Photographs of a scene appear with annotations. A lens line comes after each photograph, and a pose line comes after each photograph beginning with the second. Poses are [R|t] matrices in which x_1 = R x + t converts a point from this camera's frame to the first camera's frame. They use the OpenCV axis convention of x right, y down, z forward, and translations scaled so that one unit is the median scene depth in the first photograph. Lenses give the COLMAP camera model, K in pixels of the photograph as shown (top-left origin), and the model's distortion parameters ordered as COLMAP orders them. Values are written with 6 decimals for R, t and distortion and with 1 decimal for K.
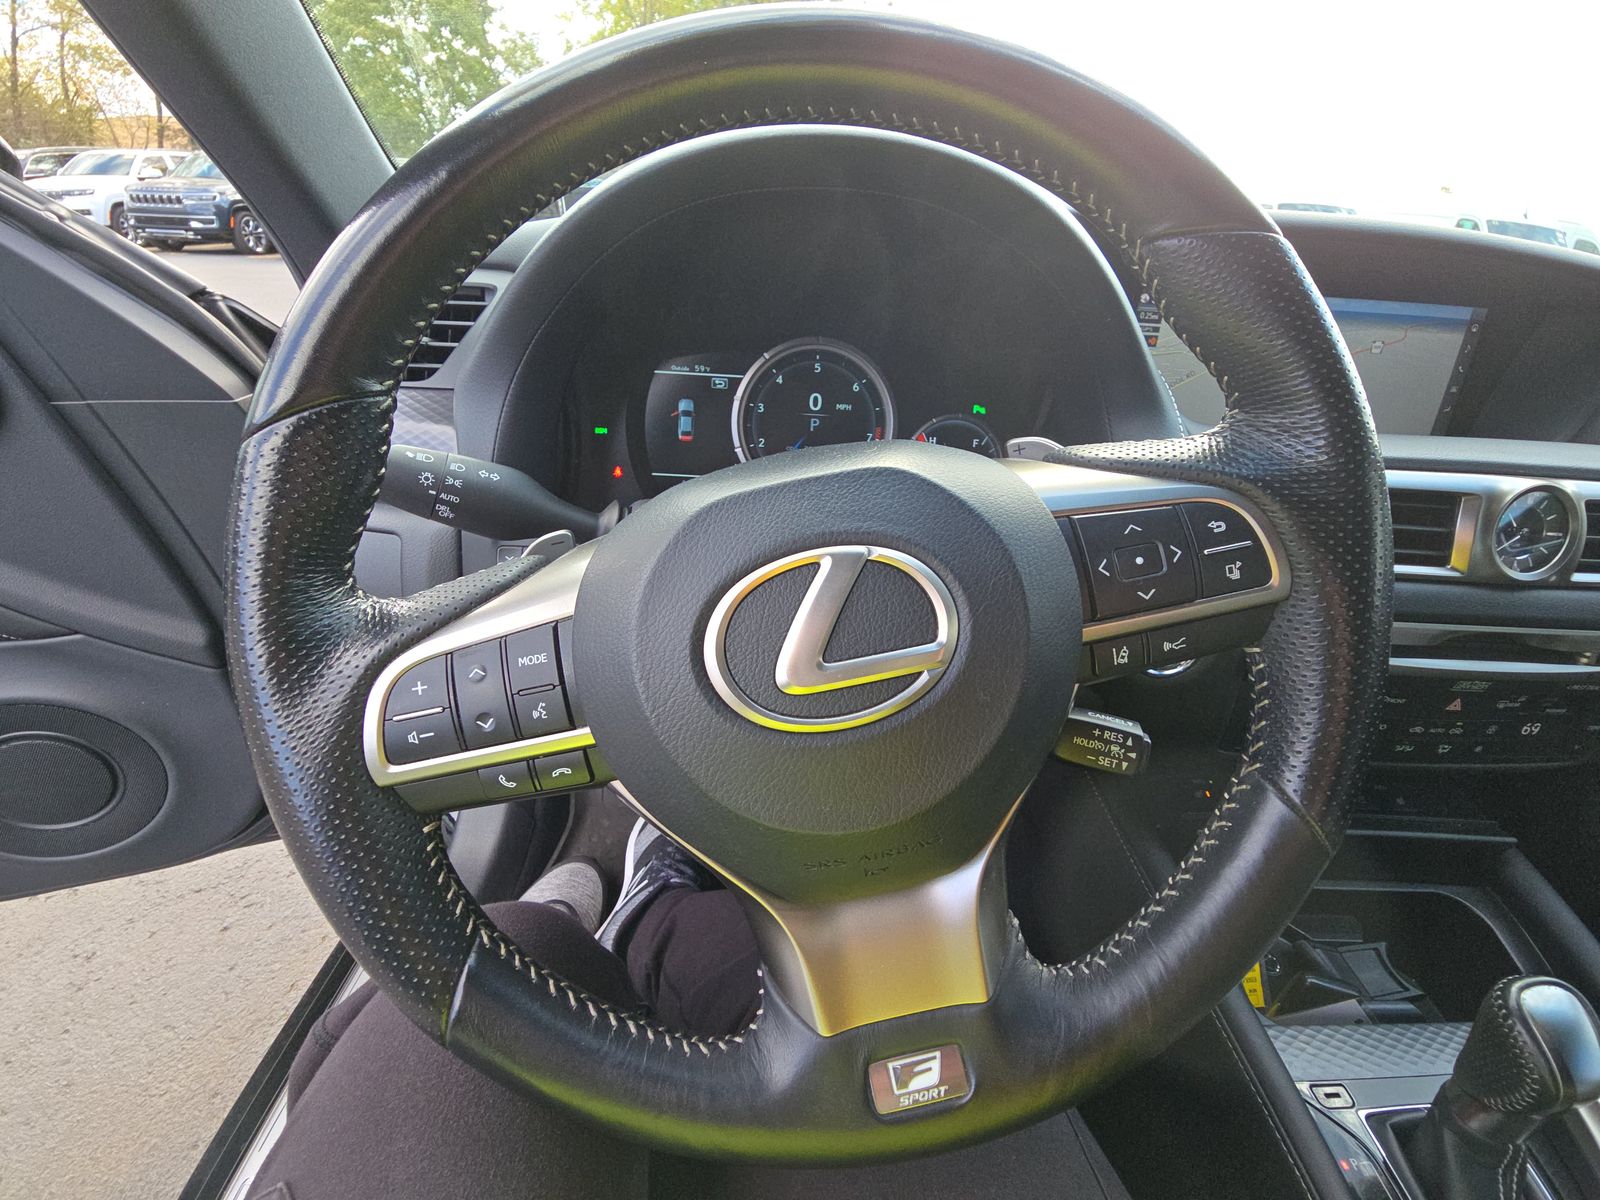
lens RADIAL K [[647.4, 0, 795.1], [0, 647.4, 609.1], [0, 0, 1]] dist [-0.003291, -0.006245]
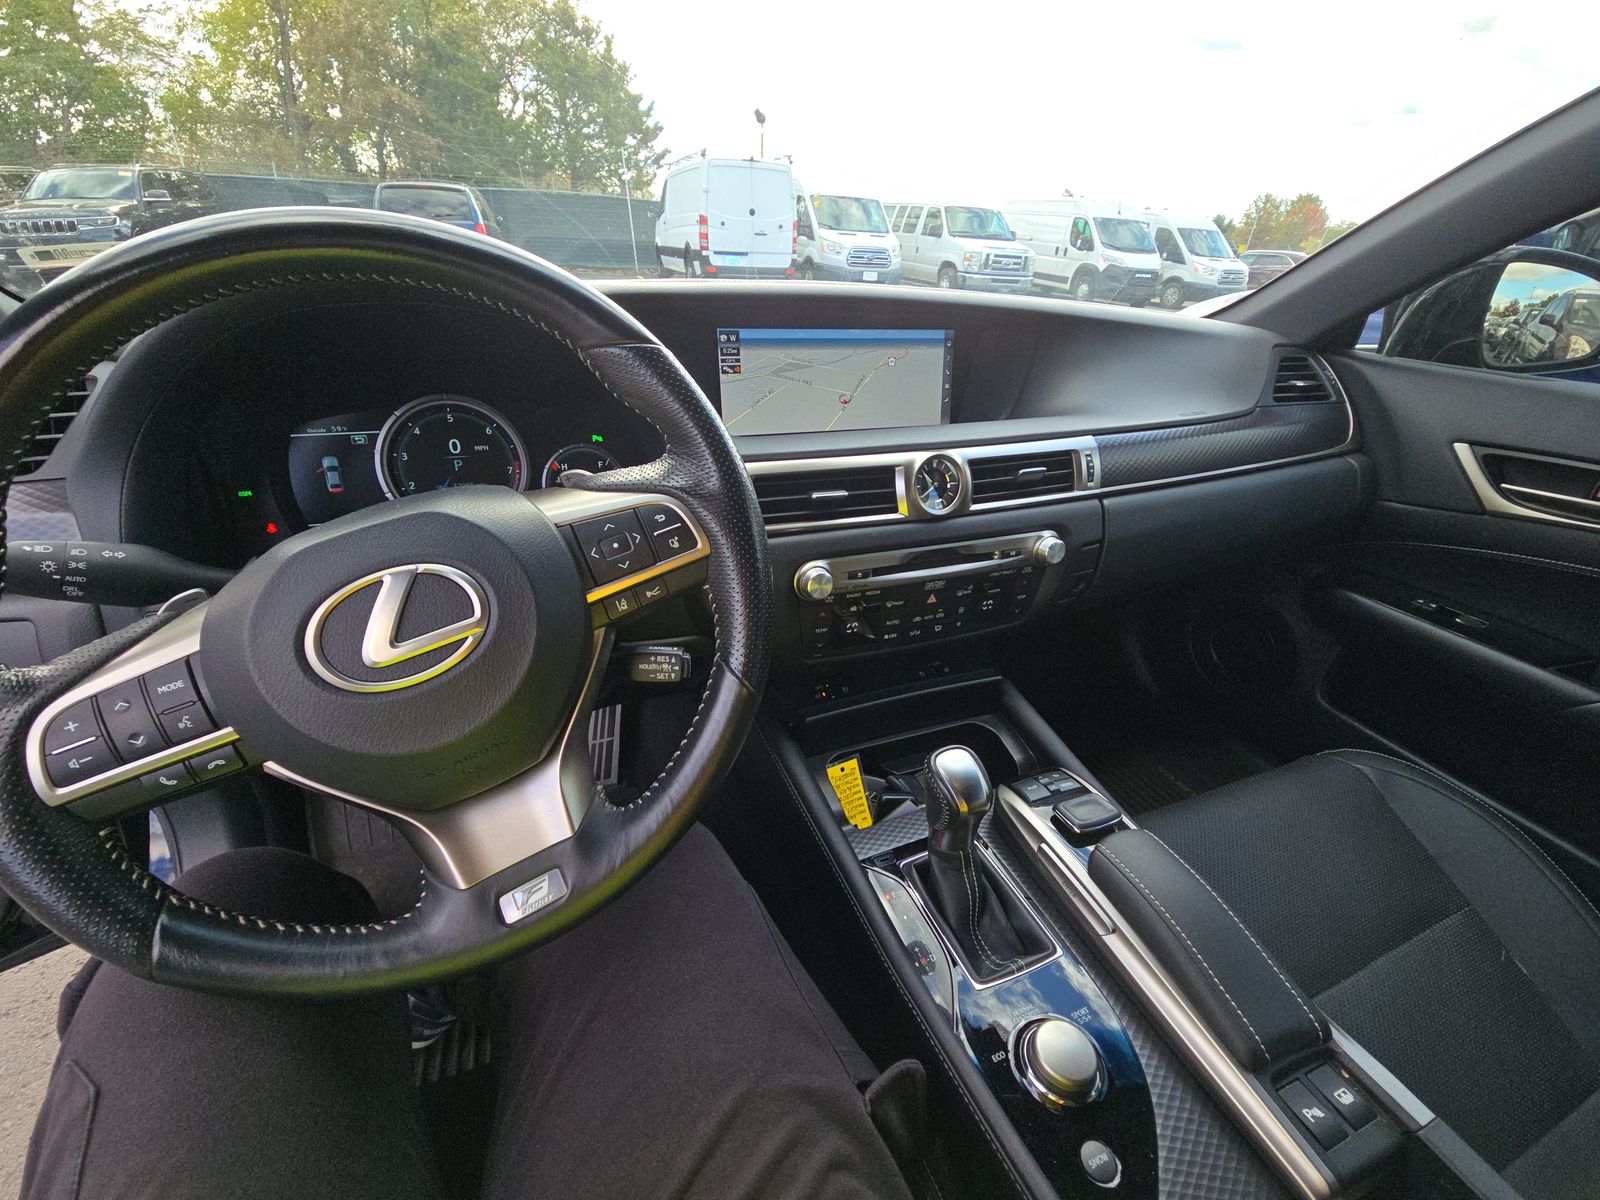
lens RADIAL K [[647.4, 0, 808.3], [0, 647.4, 607.1], [0, 0, 1]] dist [-0.003291, -0.006245]
pose [[0.929900, -0.184423, 0.318234, 0.342106], [0.184682, 0.982351, 0.029640, 0.094112], [-0.318084, 0.031210, 0.947549, -0.548233]]
